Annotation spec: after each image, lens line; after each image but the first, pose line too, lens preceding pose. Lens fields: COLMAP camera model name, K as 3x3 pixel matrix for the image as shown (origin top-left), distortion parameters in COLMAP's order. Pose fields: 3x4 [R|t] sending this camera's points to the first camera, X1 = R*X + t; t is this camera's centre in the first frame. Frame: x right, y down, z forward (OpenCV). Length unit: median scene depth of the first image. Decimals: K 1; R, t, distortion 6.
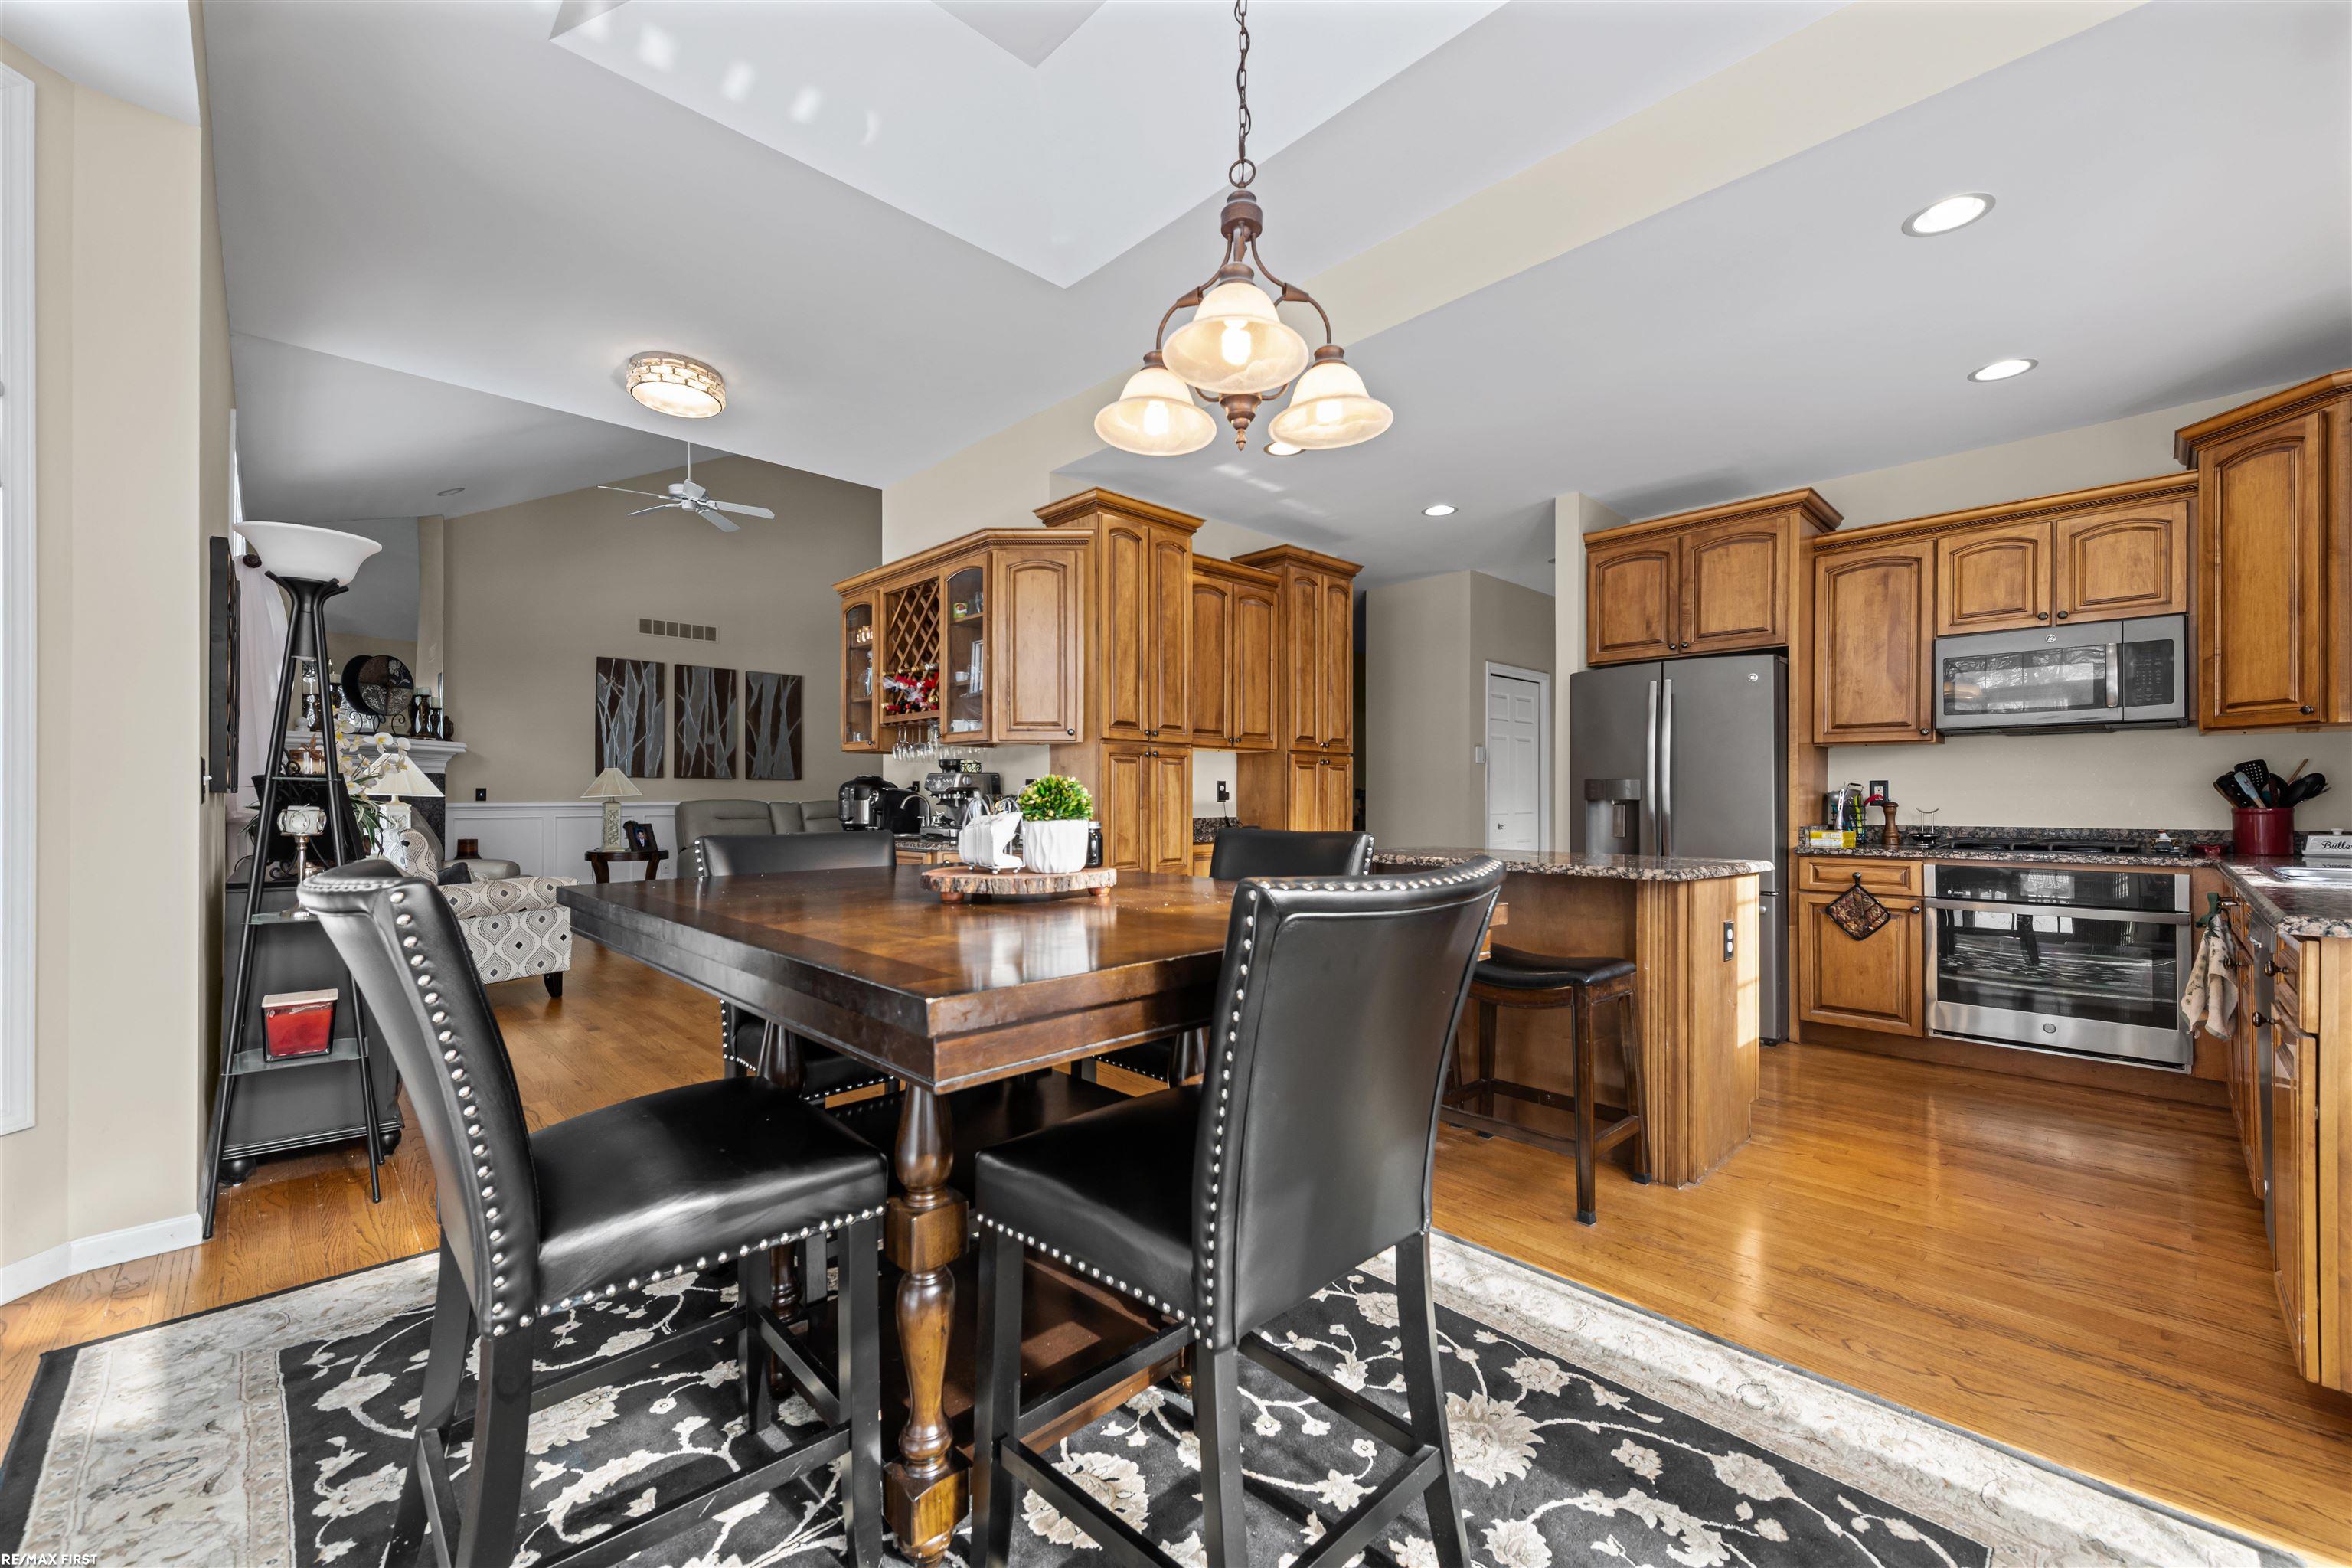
lens RADIAL K [[928.3, 0, 1182.9], [0, 928.3, 798.2], [0, 0, 1]] dist [-0.000305, -0.000842]
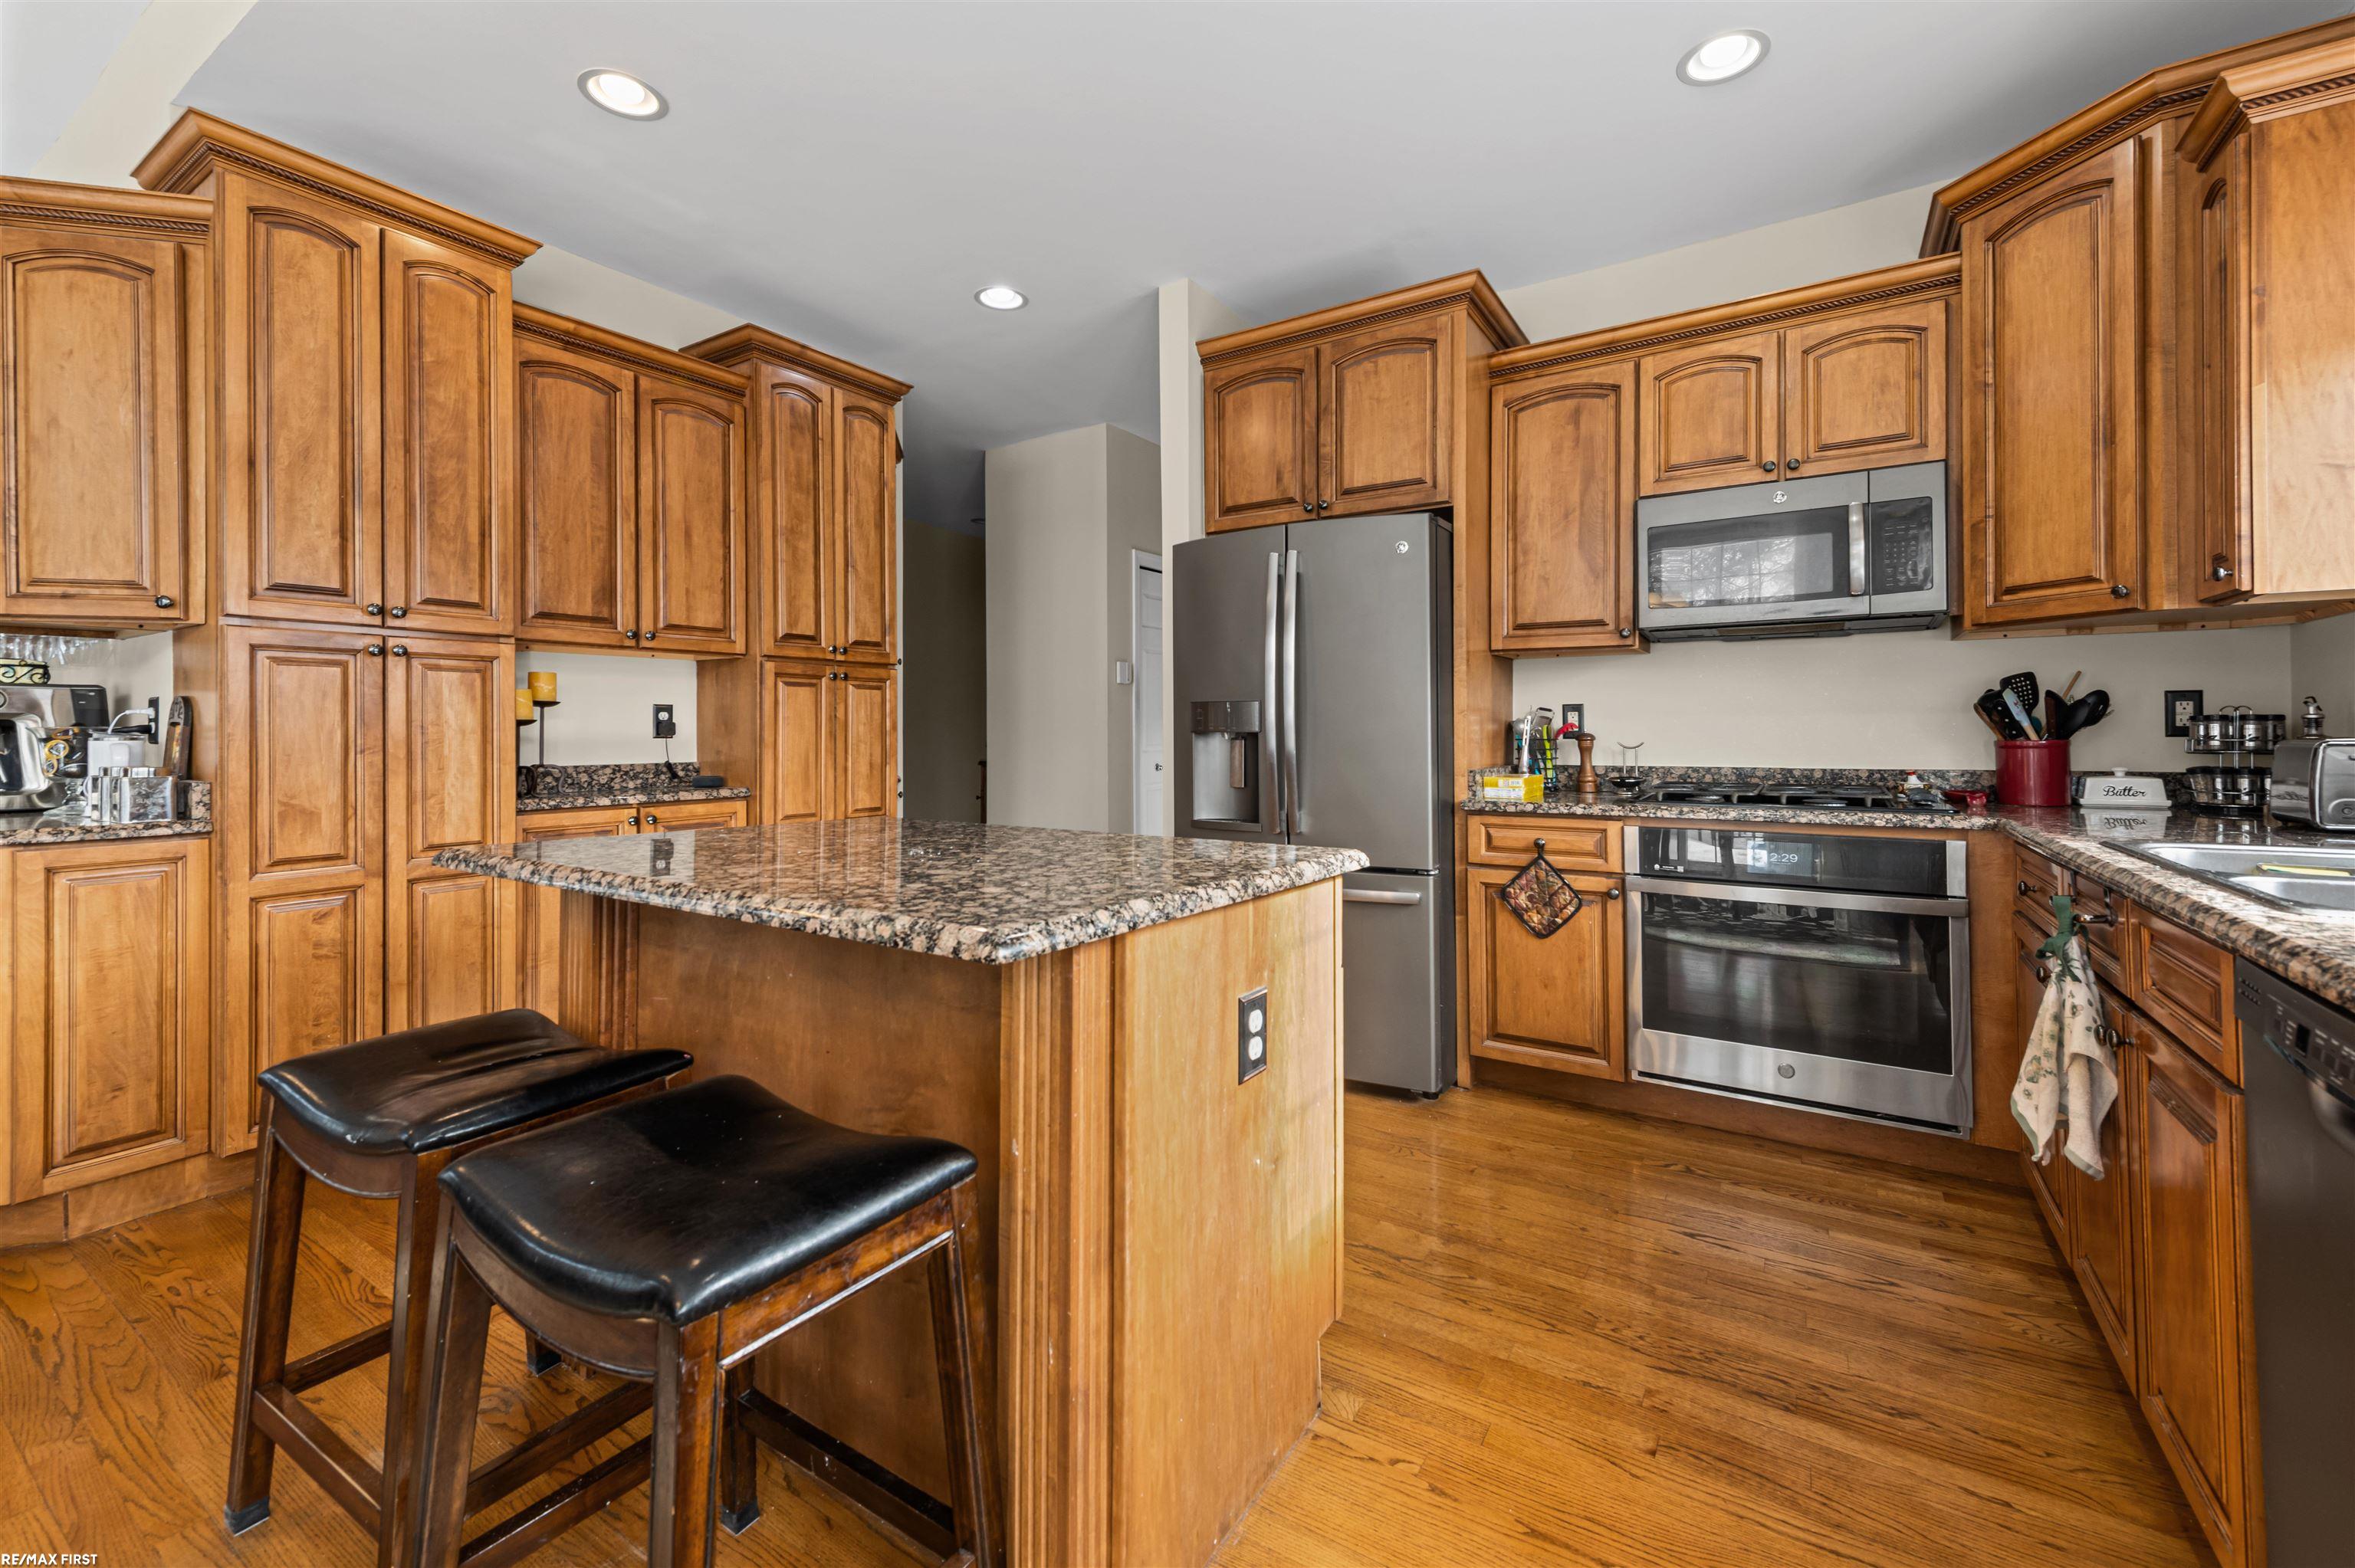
lens RADIAL K [[929.4, 0, 1217.0], [0, 929.4, 725.3], [0, 0, 1]] dist [-0.000305, -0.000842]
pose [[0.968815, -0.002684, 0.247770, 0.330856], [0.003947, 0.999982, -0.004600, 0.000057], [-0.247753, 0.005435, 0.968808, 0.401873]]
